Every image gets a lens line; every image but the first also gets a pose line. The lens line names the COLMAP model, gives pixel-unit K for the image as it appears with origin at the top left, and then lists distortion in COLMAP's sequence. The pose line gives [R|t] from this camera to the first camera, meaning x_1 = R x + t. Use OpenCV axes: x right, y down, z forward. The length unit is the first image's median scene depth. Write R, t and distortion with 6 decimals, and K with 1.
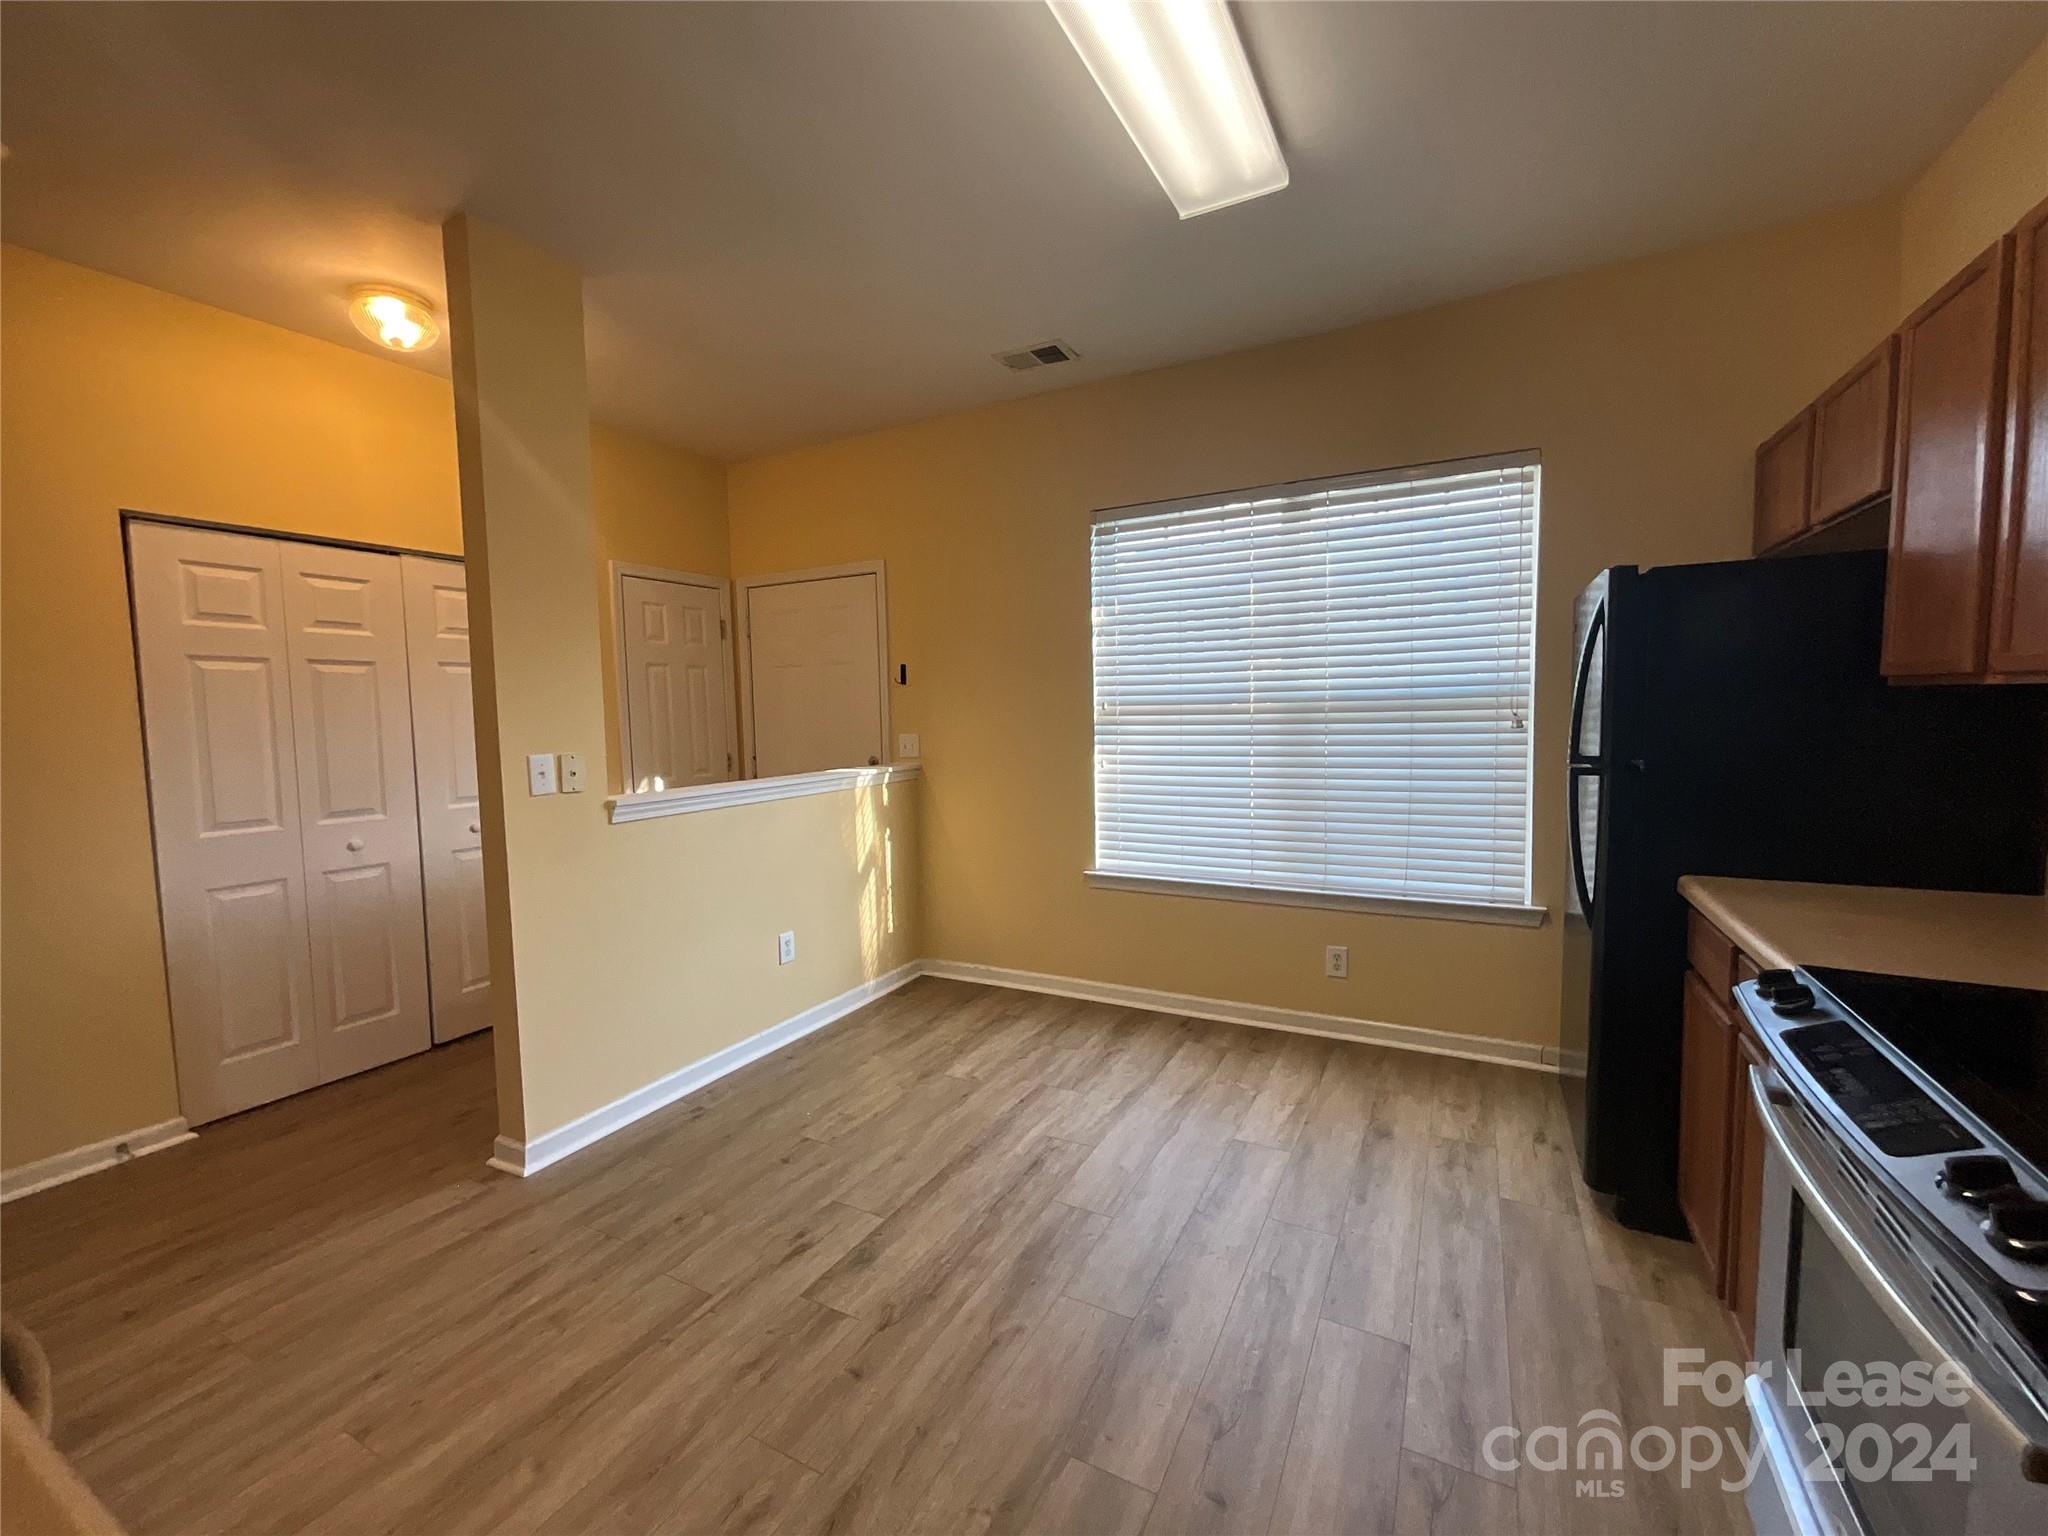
lens RADIAL K [[833.2, 0, 1028.8], [0, 833.2, 764.8], [0, 0, 1]] dist [-0.003269, -0.000278]
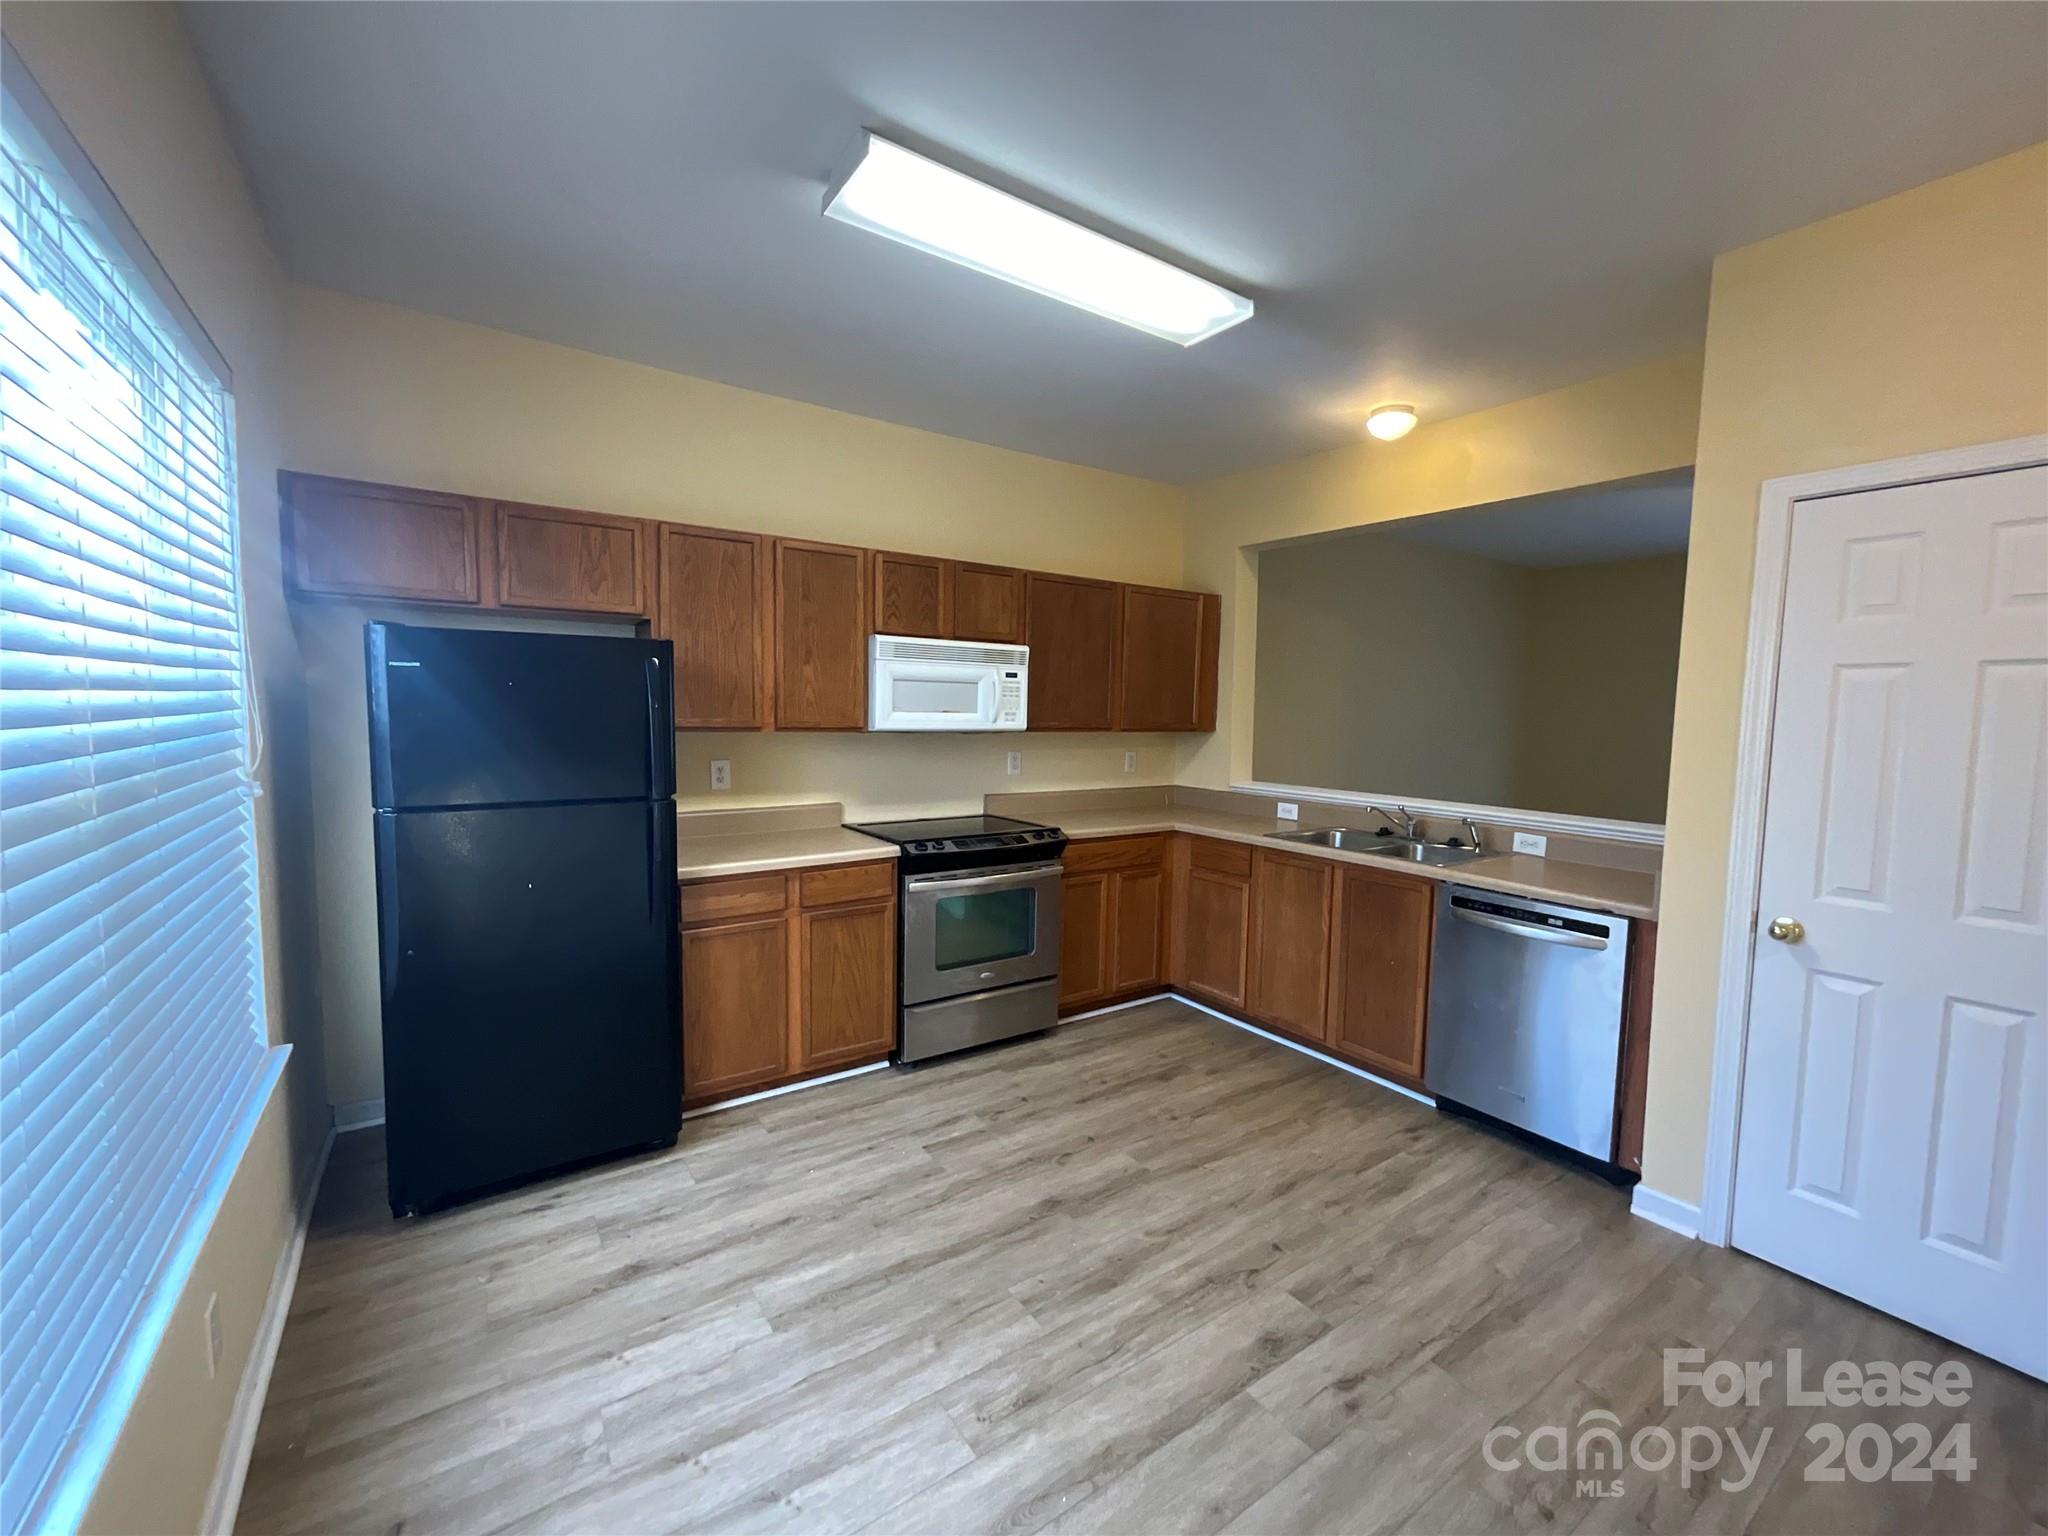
lens RADIAL K [[833.2, 0, 1023.8], [0, 833.2, 777.2], [0, 0, 1]] dist [-0.003269, -0.000278]
pose [[-0.888429, -0.030731, 0.457984, -0.355990], [0.034235, 0.990541, 0.132877, -0.175989], [-0.457736, 0.133731, -0.878973, 1.849551]]
